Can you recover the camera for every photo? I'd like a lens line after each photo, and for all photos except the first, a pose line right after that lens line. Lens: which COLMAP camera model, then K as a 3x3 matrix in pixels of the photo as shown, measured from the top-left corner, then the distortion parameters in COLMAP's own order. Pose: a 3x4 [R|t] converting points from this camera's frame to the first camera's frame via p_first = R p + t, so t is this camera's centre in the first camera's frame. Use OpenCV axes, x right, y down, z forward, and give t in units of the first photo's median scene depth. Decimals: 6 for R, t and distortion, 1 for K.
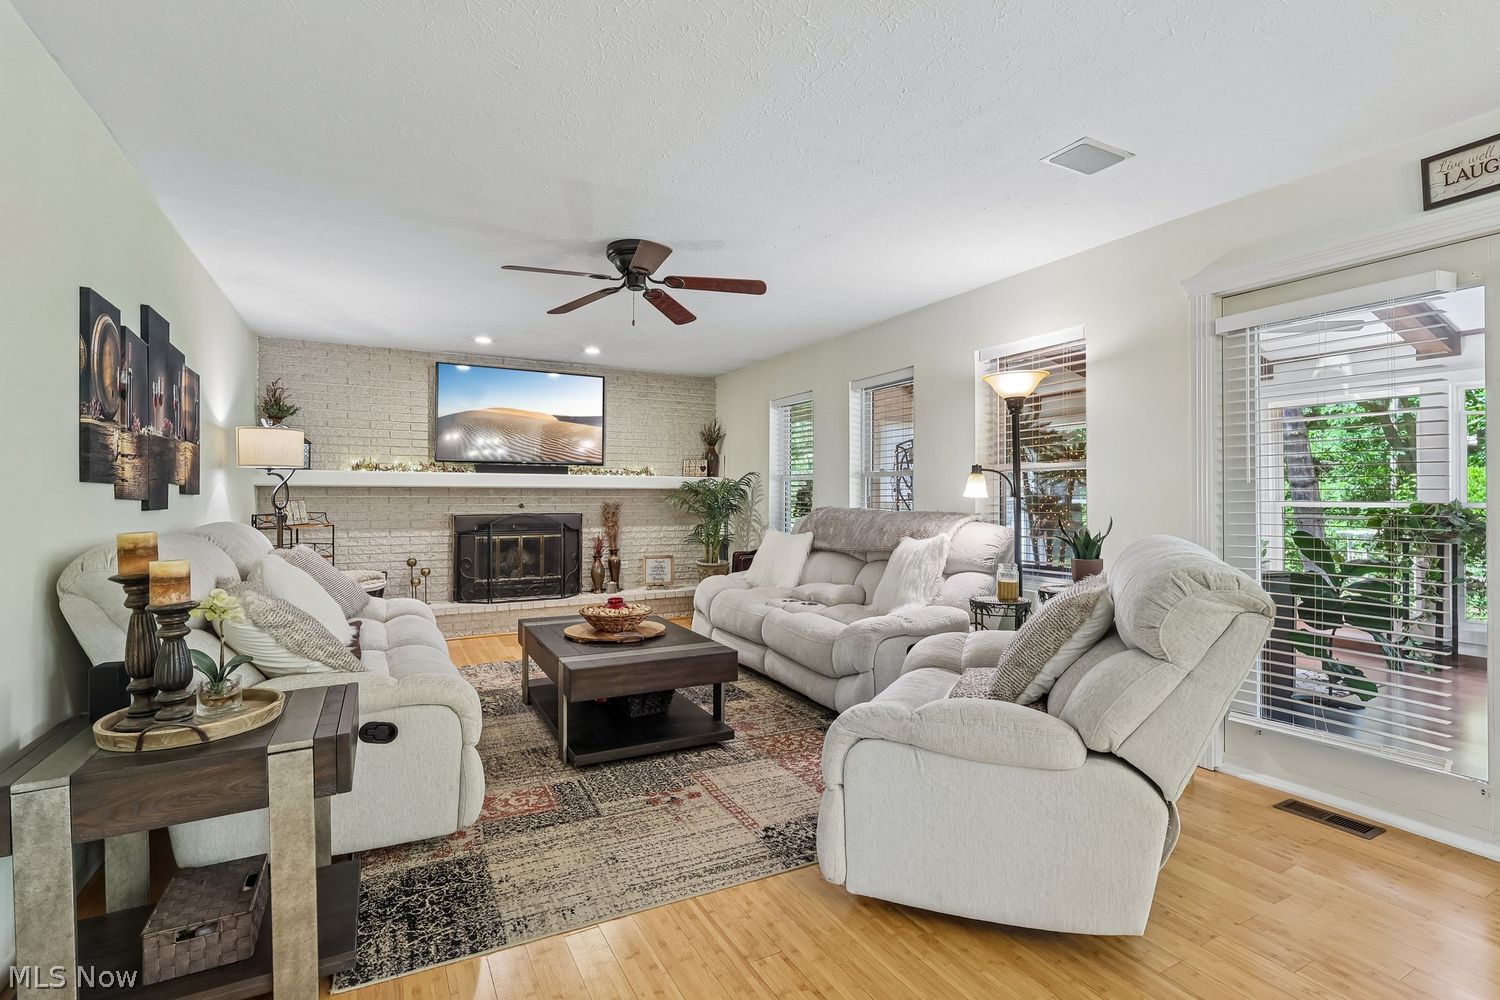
lens RADIAL K [[726.4, 0, 748.8], [0, 726.4, 491.6], [0, 0, 1]] dist [0.023900, 0.000002]
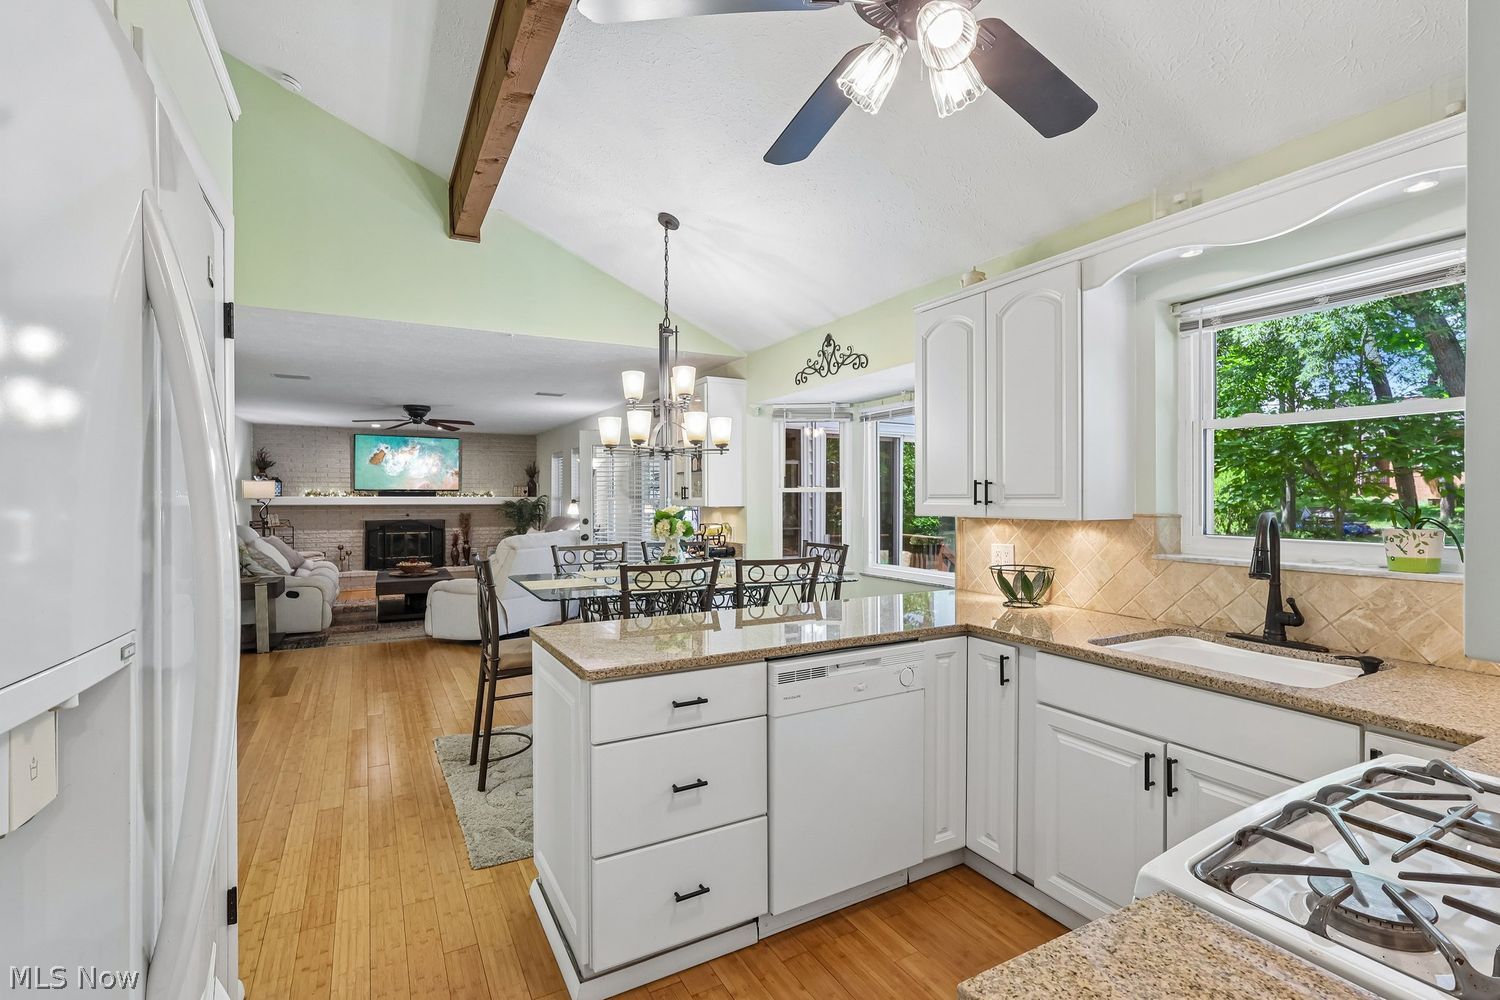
lens RADIAL K [[694.6, 0, 750.0], [0, 694.6, 500.0], [0, 0, 1]] dist [-0.000571, -0.000047]
pose [[0.999557, -0.001813, 0.029694, 0.466811], [0.001565, 0.999964, 0.008380, -0.029999], [-0.029708, -0.008329, 0.999524, -0.690657]]
